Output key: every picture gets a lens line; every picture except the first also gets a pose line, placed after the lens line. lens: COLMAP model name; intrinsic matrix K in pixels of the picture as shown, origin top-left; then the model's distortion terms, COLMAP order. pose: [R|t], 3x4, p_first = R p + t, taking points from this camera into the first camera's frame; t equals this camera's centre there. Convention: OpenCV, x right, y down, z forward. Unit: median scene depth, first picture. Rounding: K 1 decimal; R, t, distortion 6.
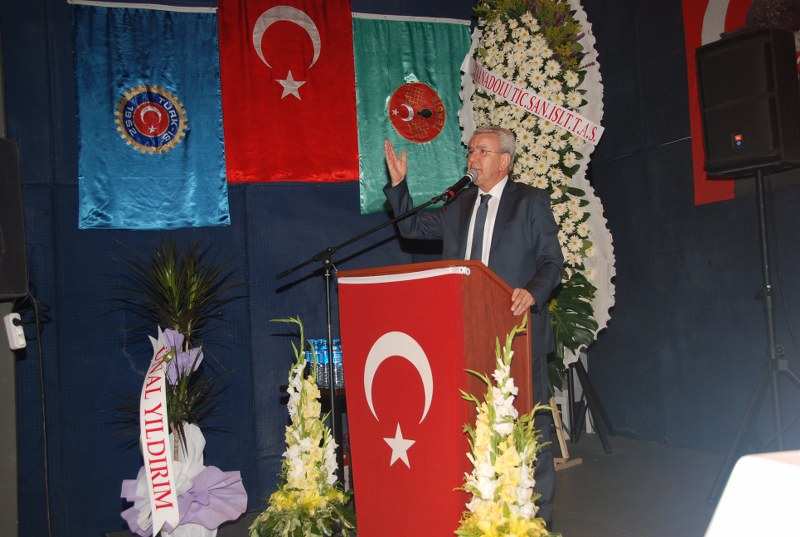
lens RADIAL K [[925.6, 0, 400.0], [0, 925.6, 268.5], [0, 0, 1]] dist [-0.007585, 0.287590]
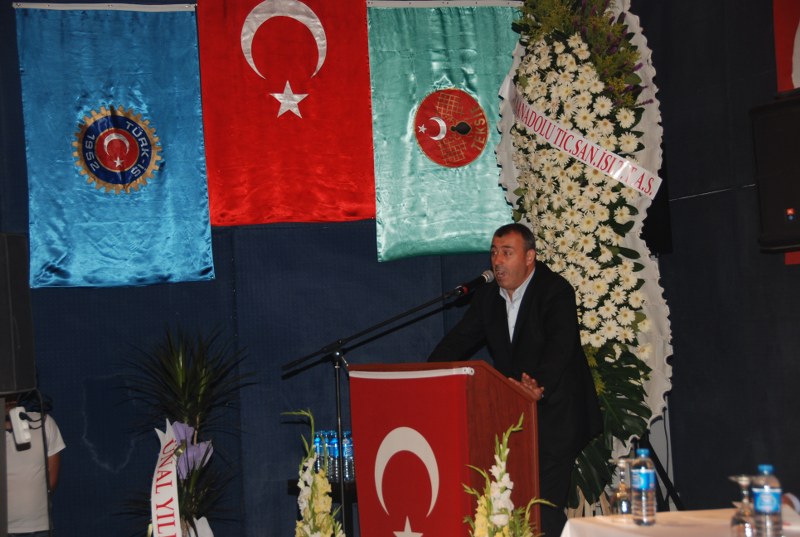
lens RADIAL K [[1847.3, 0, 400.0], [0, 1847.3, 268.5], [0, 0, 1]] dist [0.536479, 0.339189]
pose [[0.999245, 0.001373, -0.038827, 0.046336], [-0.000954, 0.999941, 0.010828, -0.086662], [0.038840, -0.010783, 0.999187, -0.705527]]
